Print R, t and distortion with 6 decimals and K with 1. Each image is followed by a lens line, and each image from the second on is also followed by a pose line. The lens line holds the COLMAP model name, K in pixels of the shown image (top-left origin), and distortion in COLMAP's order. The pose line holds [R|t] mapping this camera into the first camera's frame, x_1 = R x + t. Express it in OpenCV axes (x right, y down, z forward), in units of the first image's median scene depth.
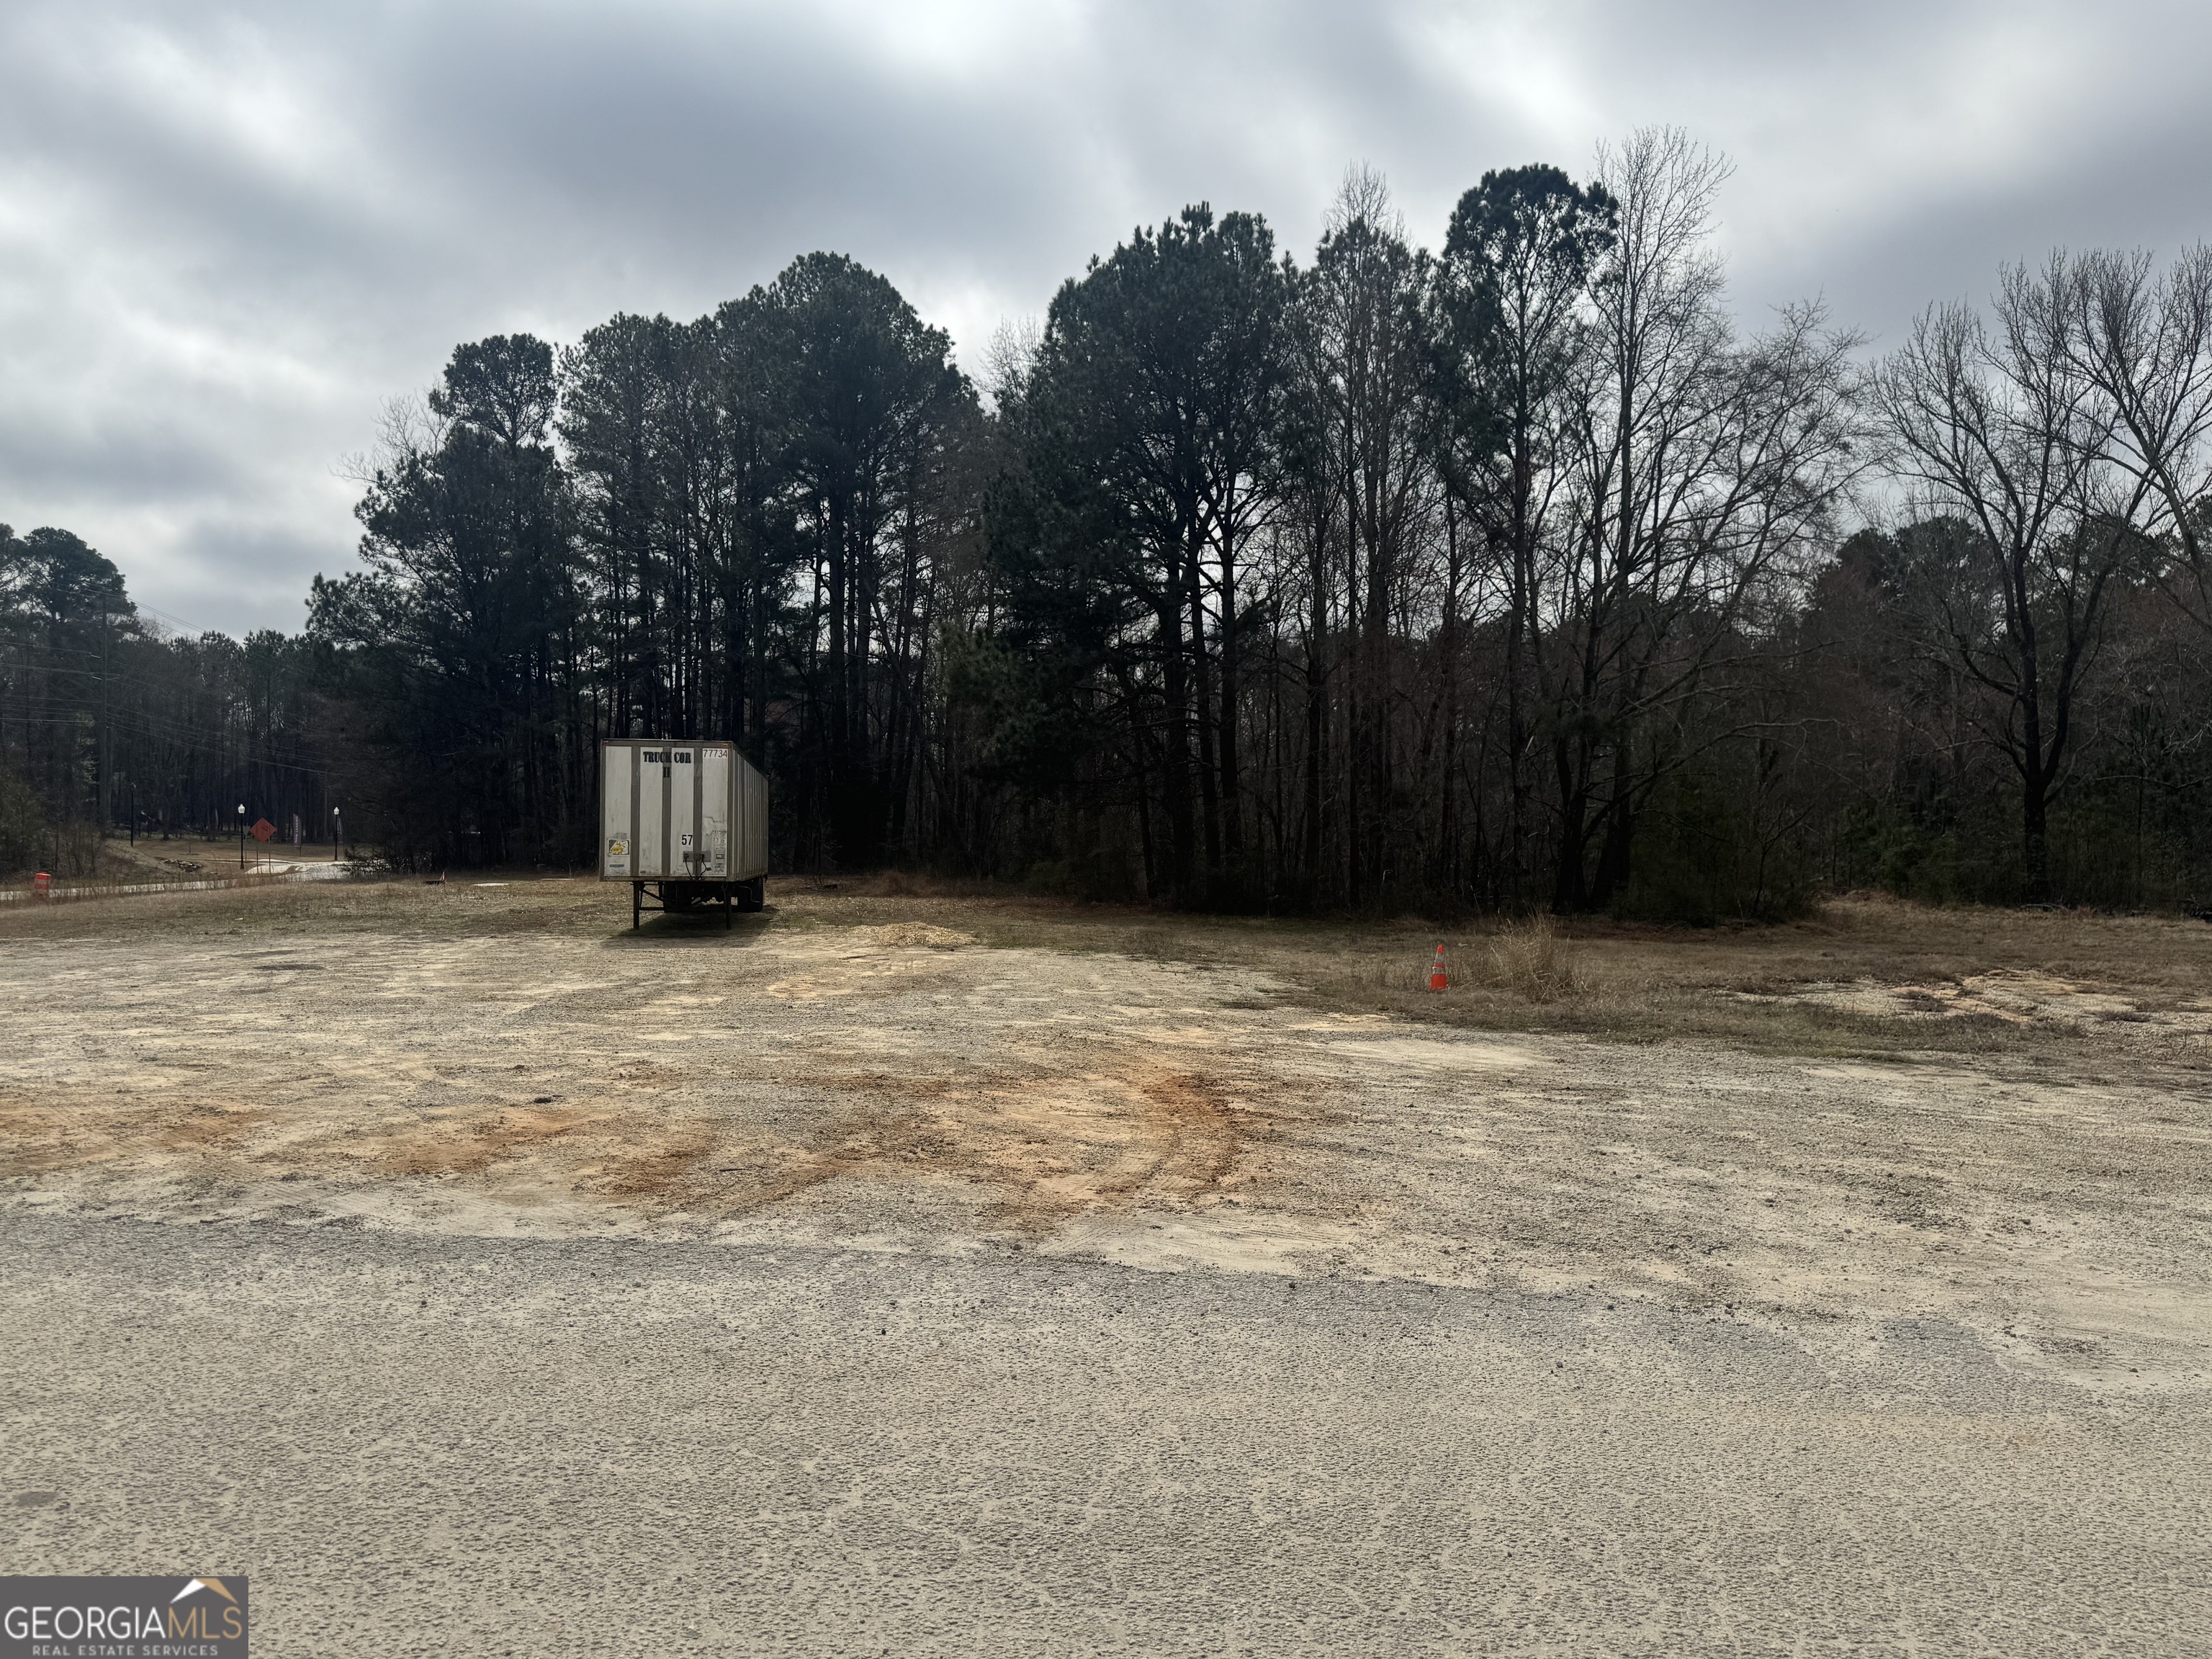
lens RADIAL K [[1680.1, 0, 1098.9], [0, 1680.1, 839.3], [0, 0, 1]] dist [0.078391, -0.108098]
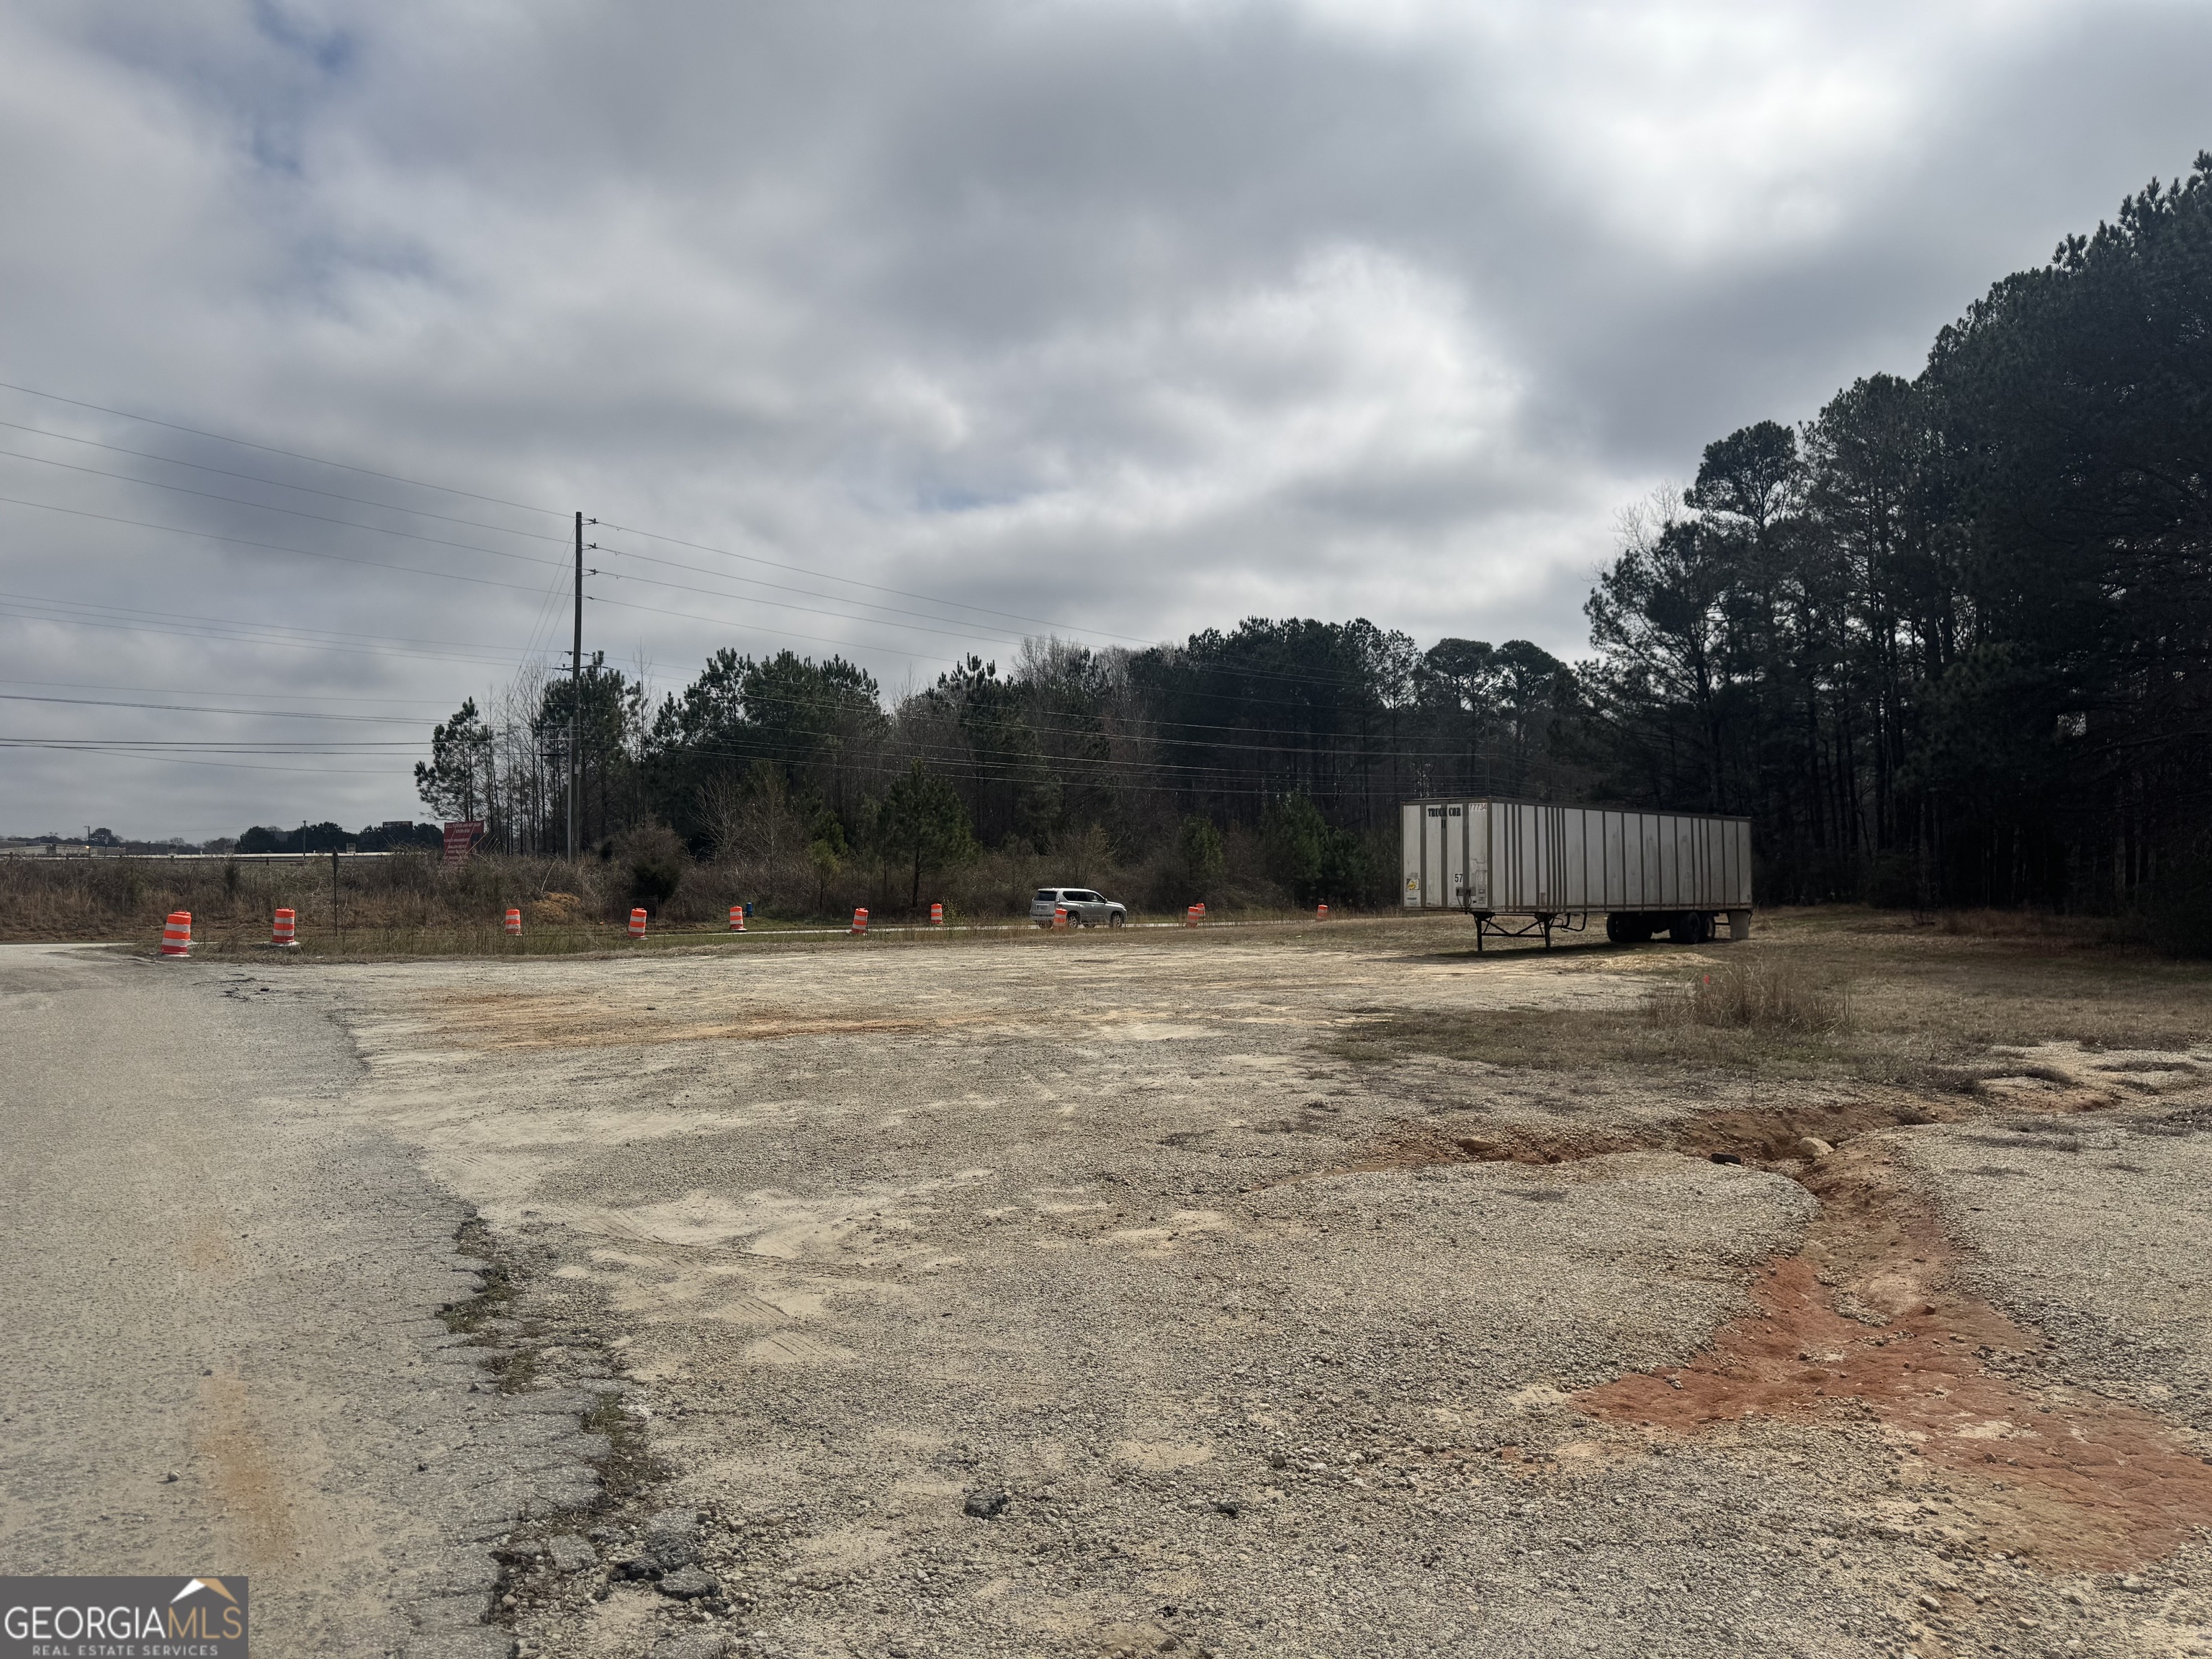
lens RADIAL K [[1558.8, 0, 1121.8], [0, 1558.8, 818.2], [0, 0, 1]] dist [0.082460, -0.104943]
pose [[0.632344, -0.038683, -0.773722, 0.490711], [0.008874, 0.999049, -0.042696, 0.003441], [0.774637, 0.020132, 0.632085, 0.079098]]
